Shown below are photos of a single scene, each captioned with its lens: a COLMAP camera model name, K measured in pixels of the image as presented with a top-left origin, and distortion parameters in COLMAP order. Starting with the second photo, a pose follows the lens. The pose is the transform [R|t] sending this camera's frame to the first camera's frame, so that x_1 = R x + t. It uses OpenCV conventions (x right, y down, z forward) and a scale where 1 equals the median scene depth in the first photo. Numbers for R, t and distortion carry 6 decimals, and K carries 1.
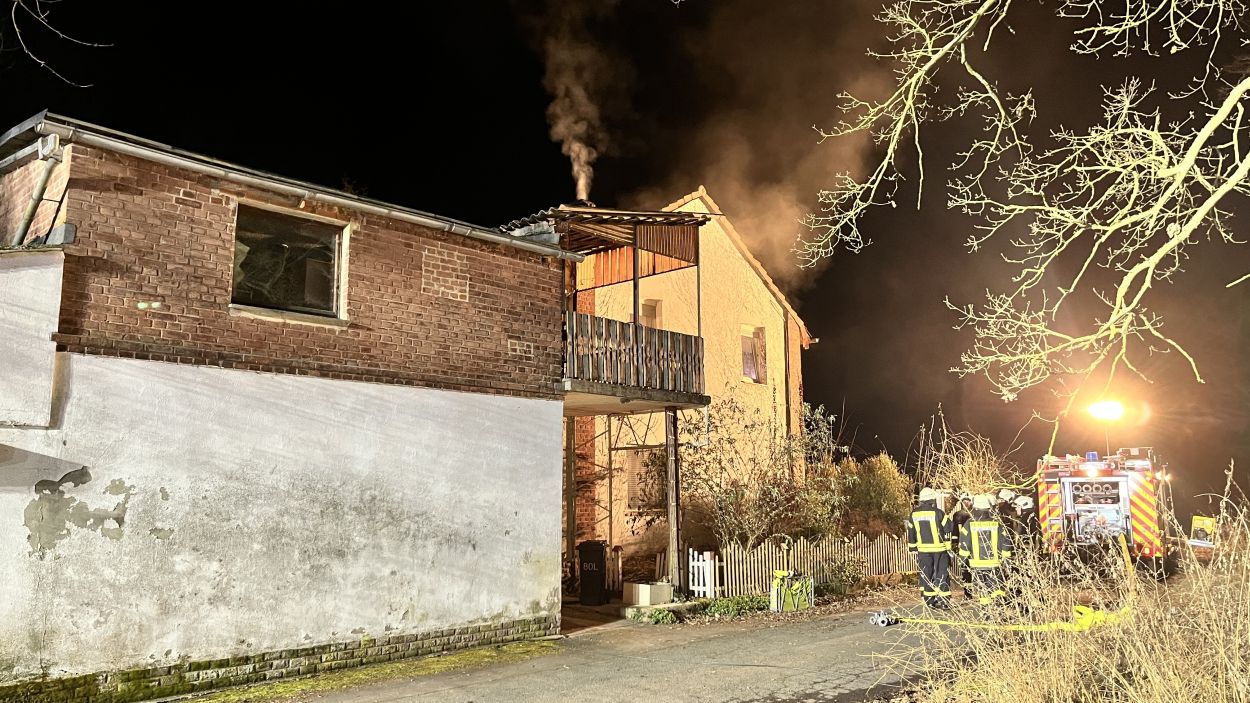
lens RADIAL K [[914.7, 0, 625.2], [0, 914.7, 352.6], [0, 0, 1]] dist [0.005906, 0.001419]
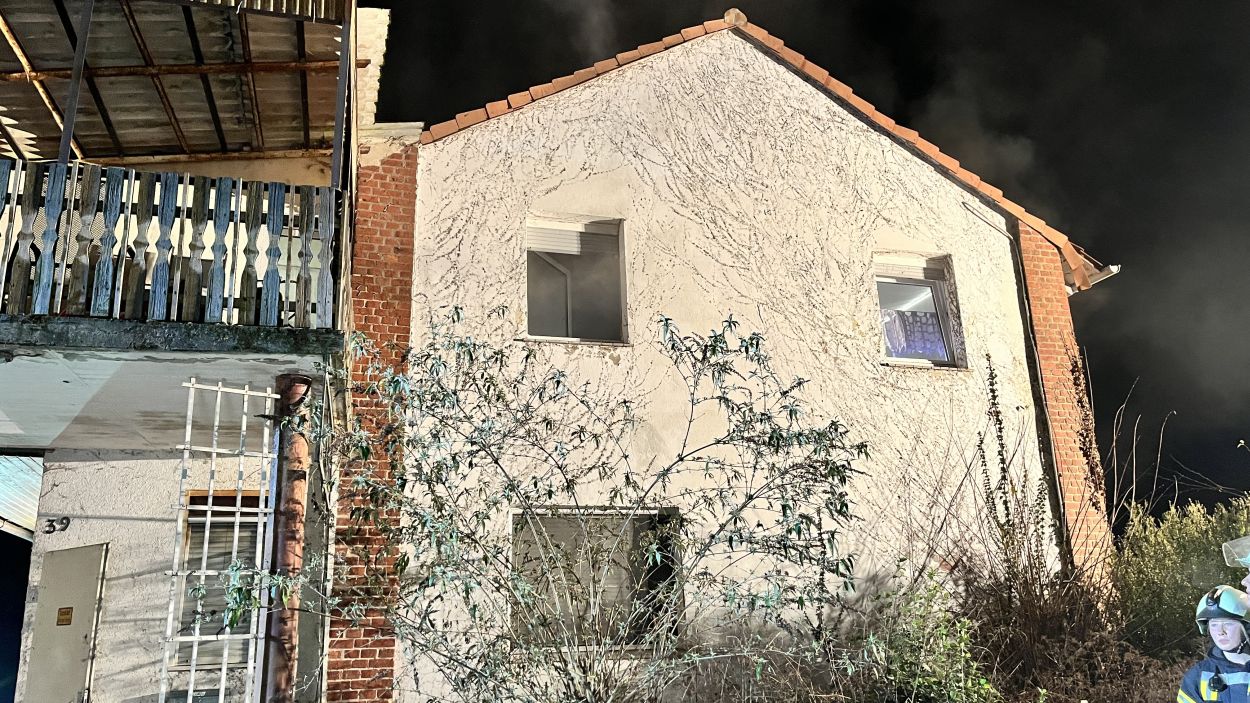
lens RADIAL K [[914.7, 0, 622.8], [0, 914.7, 349.7], [0, 0, 1]] dist [0.005906, 0.001419]
pose [[0.844249, -0.175666, -0.506345, 0.242421], [0.108072, 0.981151, -0.160196, 0.080995], [0.524942, 0.080524, 0.847321, 0.495830]]
